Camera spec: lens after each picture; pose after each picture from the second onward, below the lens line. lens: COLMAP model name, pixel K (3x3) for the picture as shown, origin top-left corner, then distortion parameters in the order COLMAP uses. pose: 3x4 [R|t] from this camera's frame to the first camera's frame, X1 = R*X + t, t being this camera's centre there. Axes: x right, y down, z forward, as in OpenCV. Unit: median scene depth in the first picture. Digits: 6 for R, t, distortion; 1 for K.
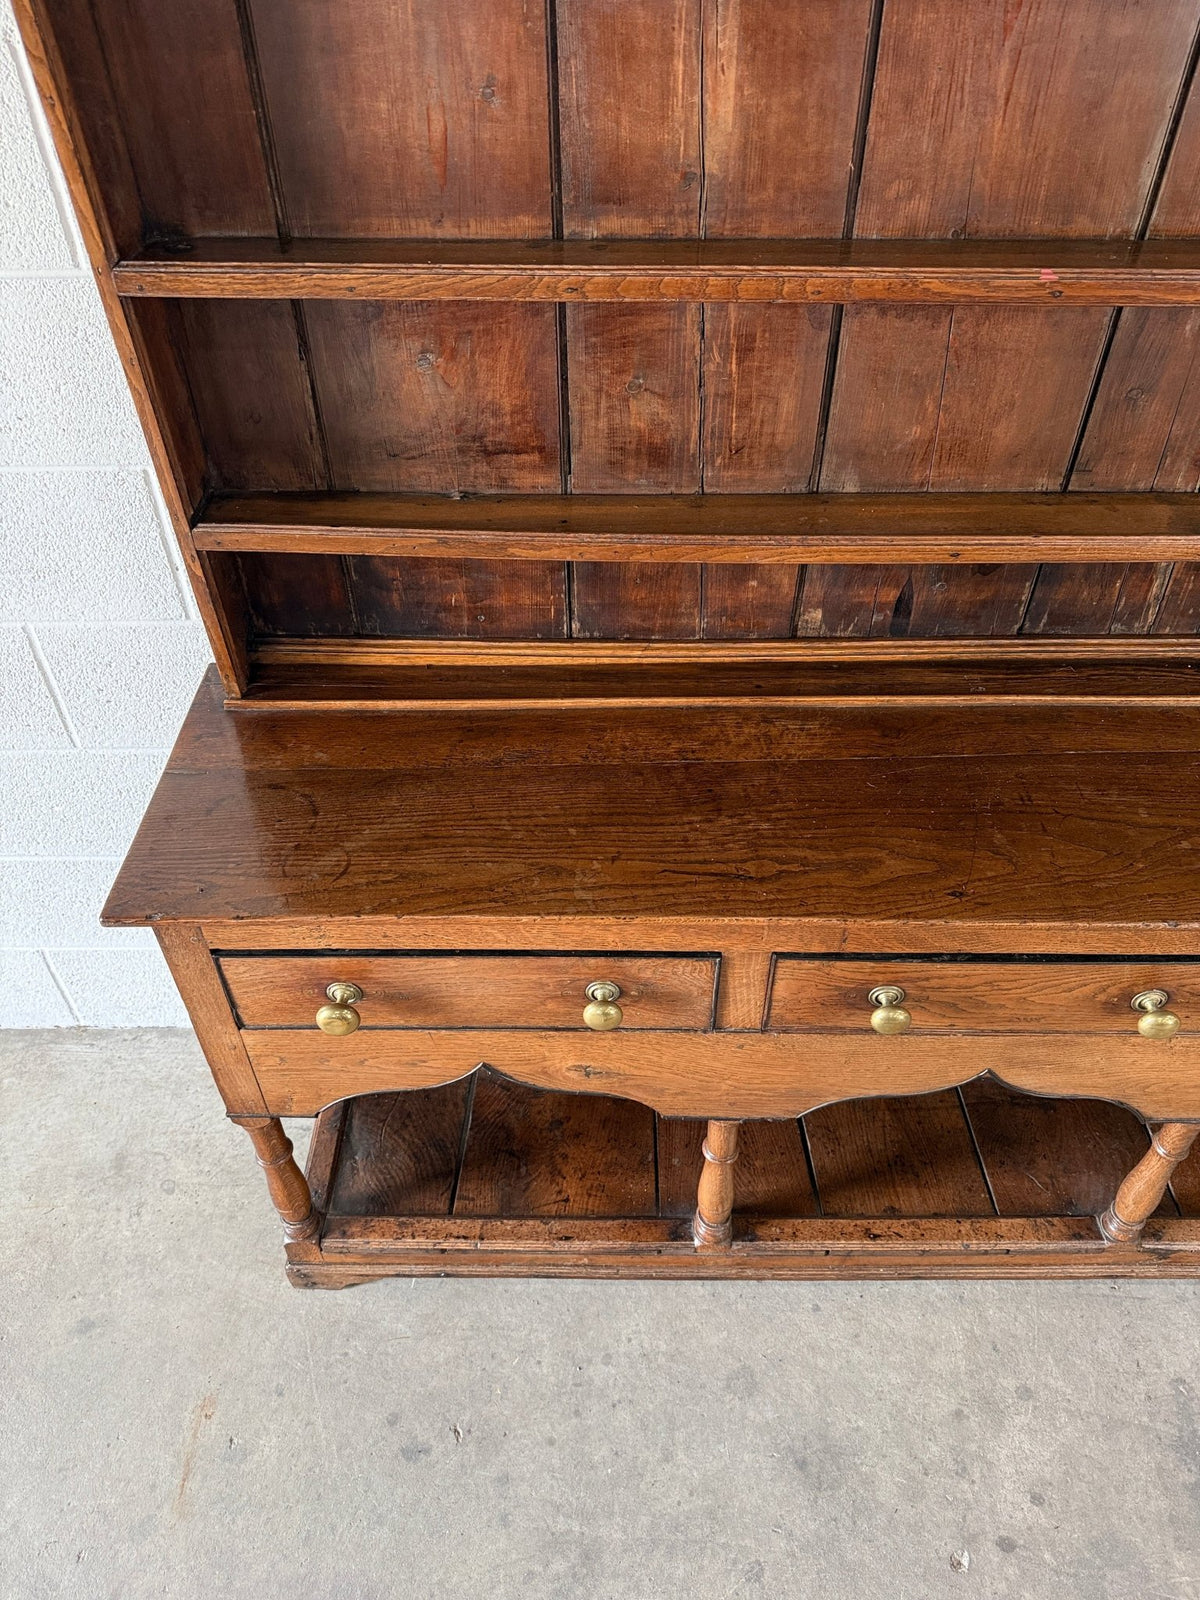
lens RADIAL K [[1163.5, 0, 602.8], [0, 1163.5, 813.7], [0, 0, 1]] dist [0.023113, -0.031608]
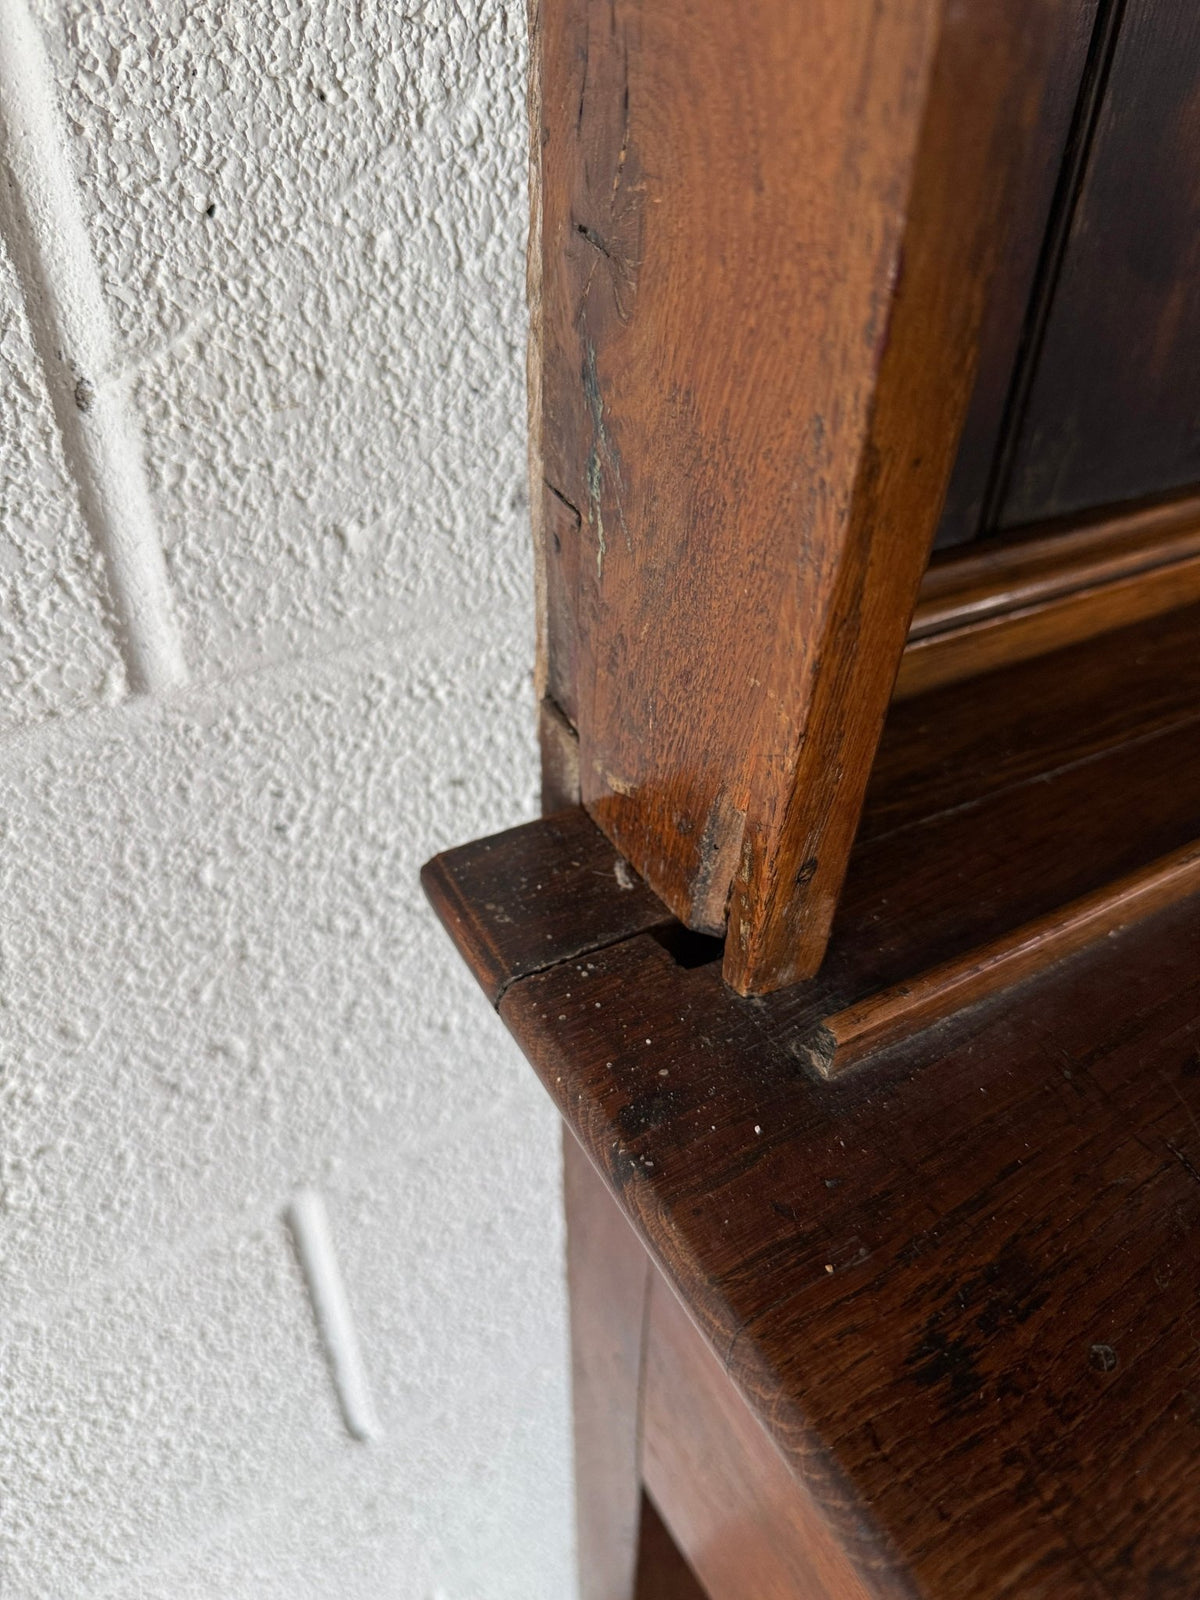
lens RADIAL K [[1163.5, 0, 602.8], [0, 1163.5, 813.7], [0, 0, 1]] dist [0.023113, -0.031608]
pose [[0.868993, -0.298151, 0.394914, -0.399853], [0.324474, 0.945894, 0.000136, -0.130216], [-0.373587, 0.128022, 0.918718, 0.852813]]
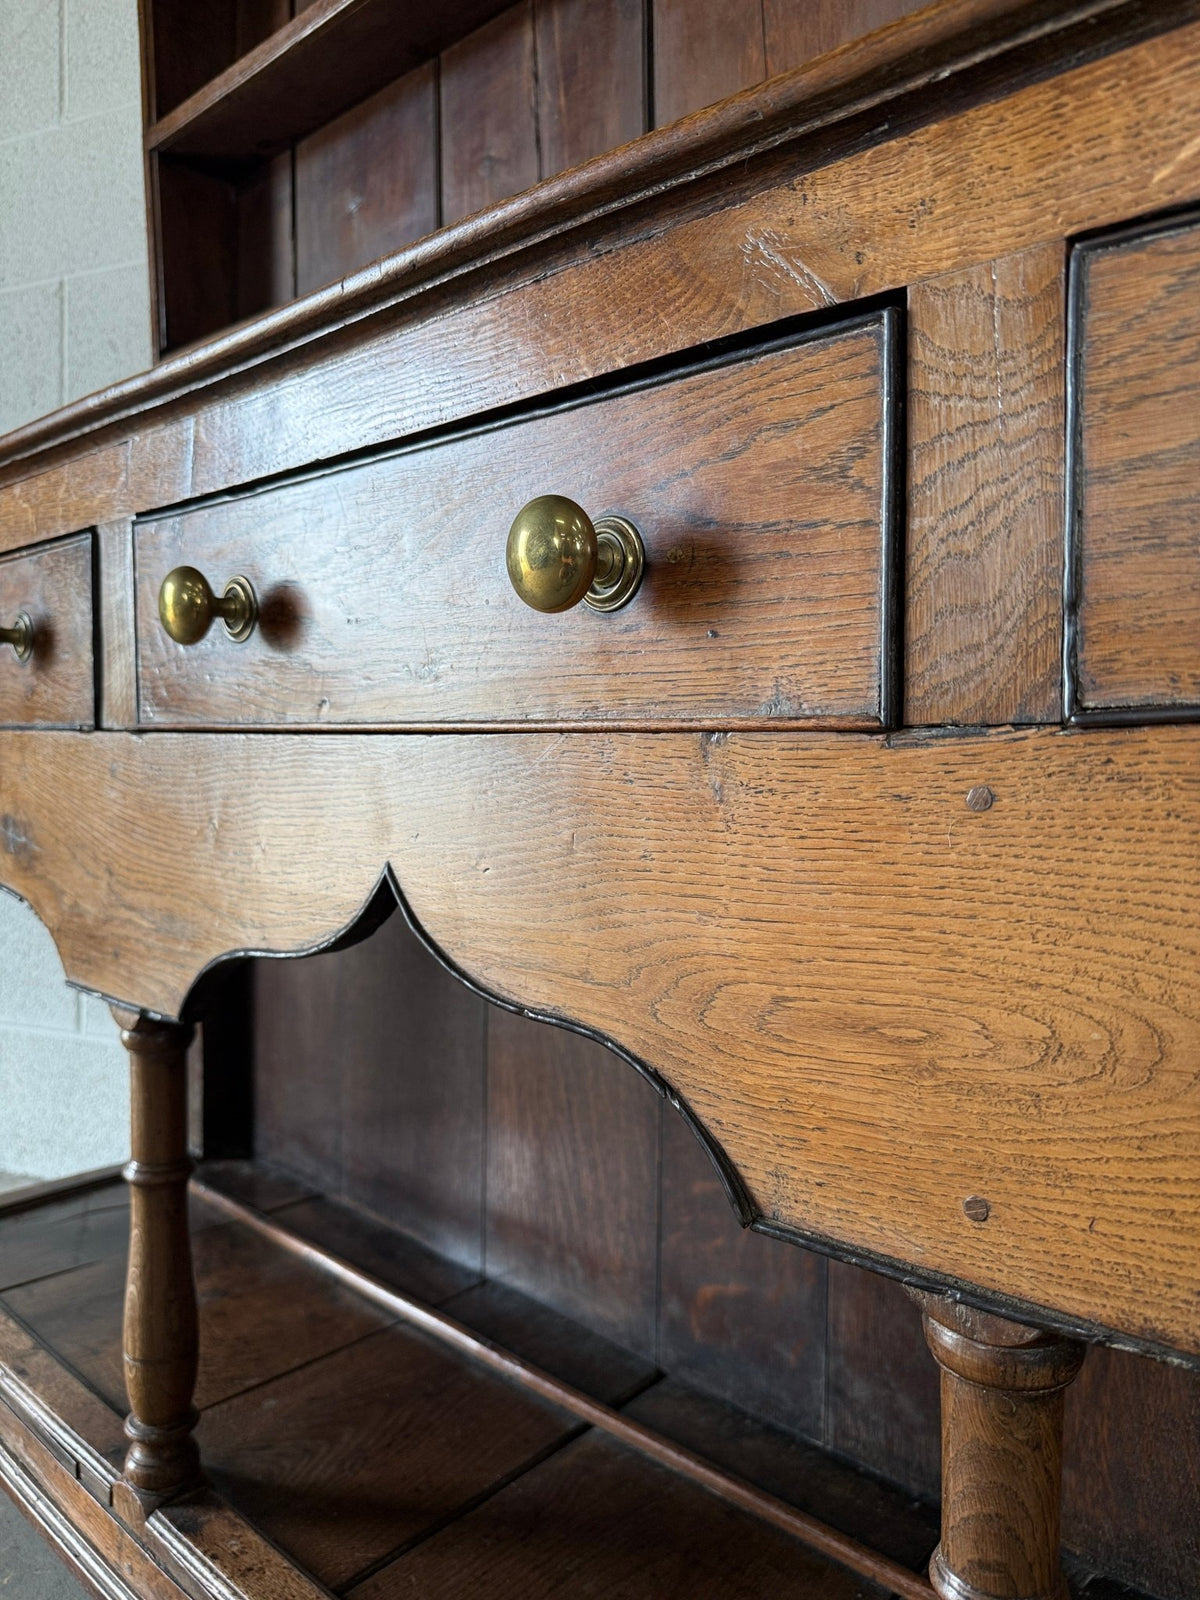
lens RADIAL K [[1143.6, 0, 596.3], [0, 1143.6, 789.8], [0, 0, 1]] dist [0.055119, -0.105027]
pose [[0.734646, 0.036409, -0.677473, 0.635282], [-0.475140, 0.740400, -0.475447, 0.343475], [0.484290, 0.671180, 0.561231, 0.760169]]
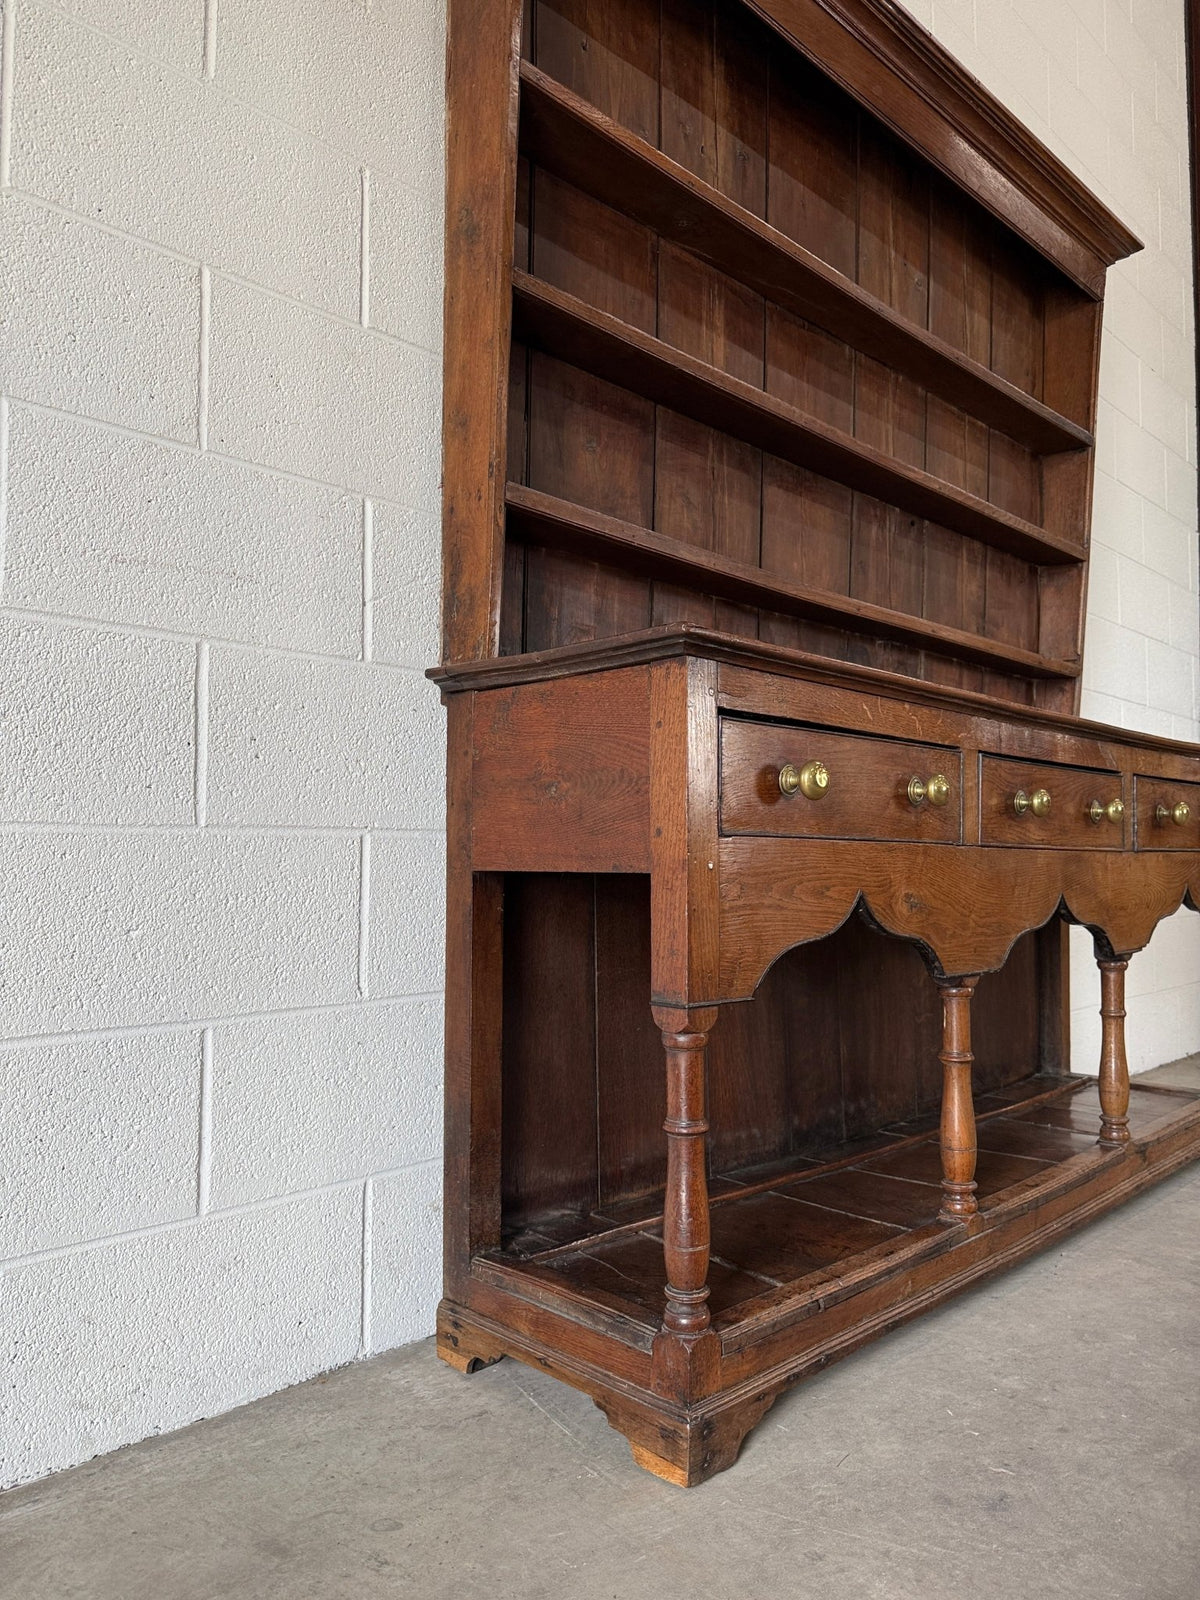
lens RADIAL K [[1131.3, 0, 604.9], [0, 1131.3, 795.9], [0, 0, 1]] dist [0.053415, -0.081809]
pose [[0.696818, 0.043944, 0.715900, -0.960729], [0.486508, 0.704448, -0.516782, 0.547953], [-0.527024, 0.708394, 0.469493, 0.558497]]
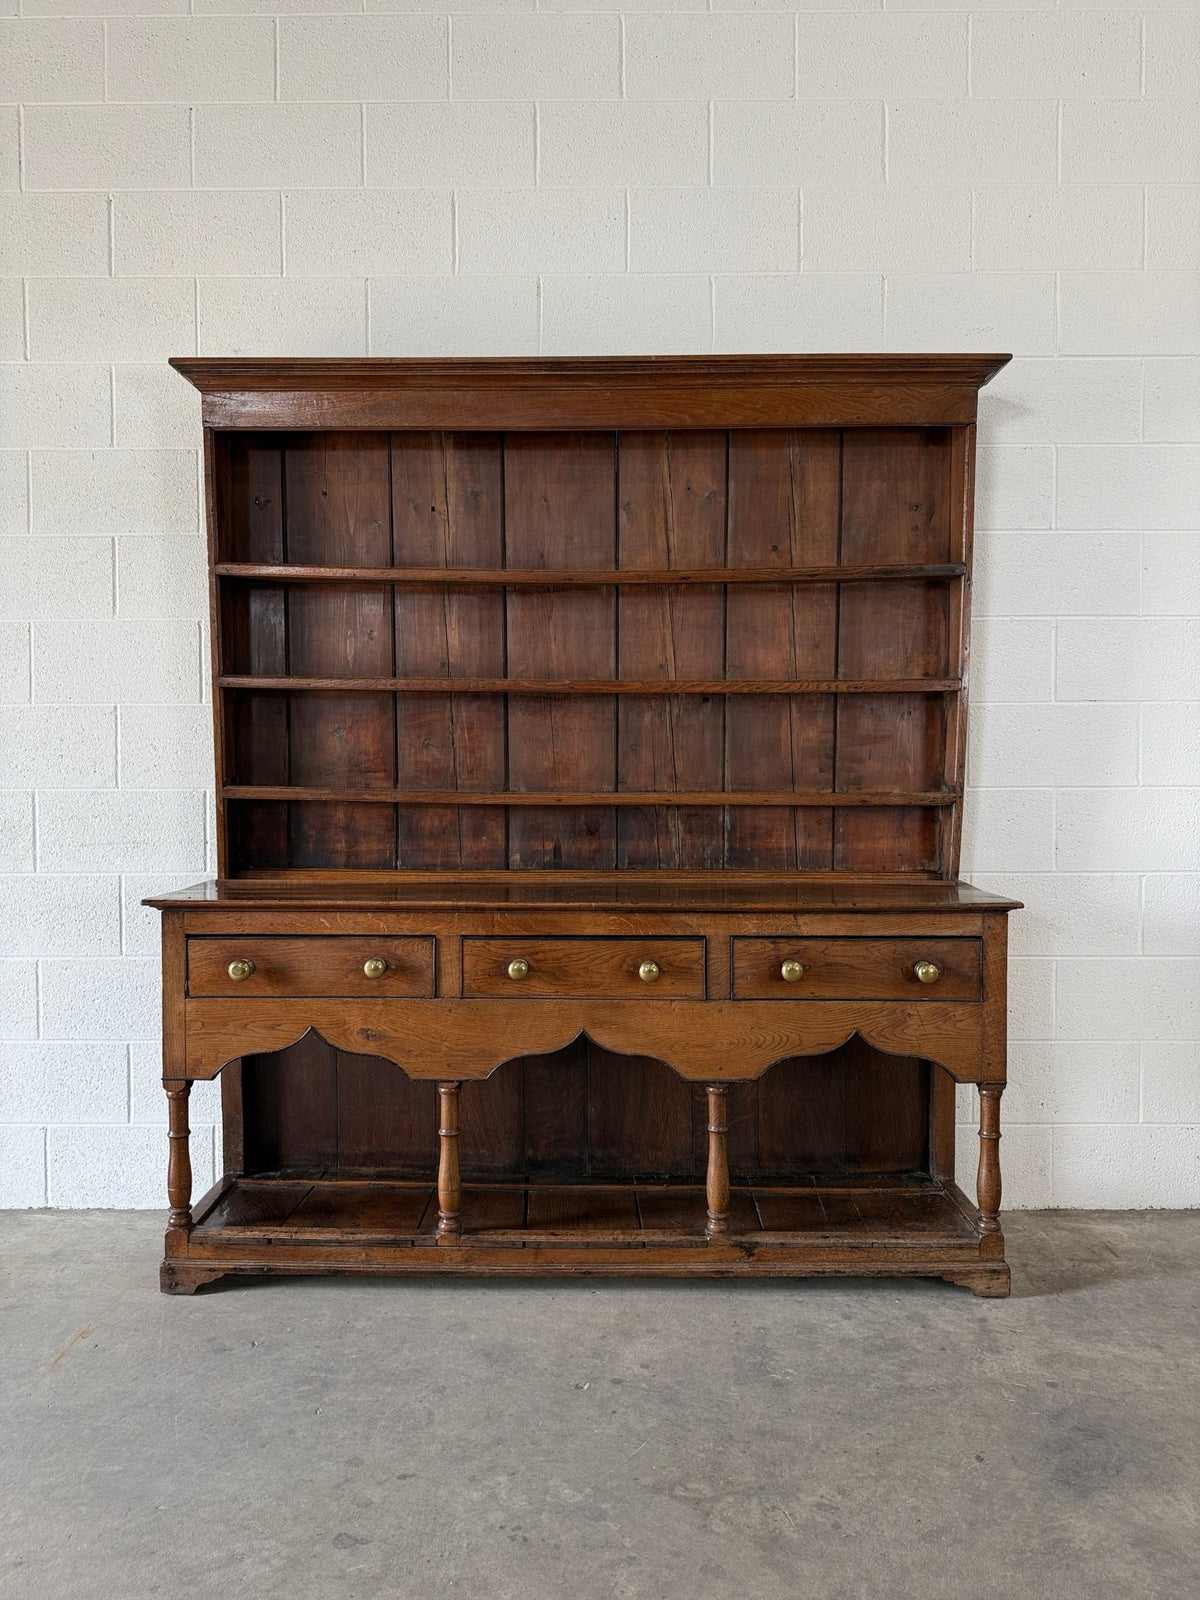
lens RADIAL K [[1125.8, 0, 601.1], [0, 1125.8, 798.0], [0, 0, 1]] dist [0.119924, -0.195240]
pose [[0.999965, 0.007844, -0.002892, 0.346920], [-0.007793, 0.749175, -0.662326, 1.096579], [-0.003029, 0.662325, 0.749210, -0.578770]]
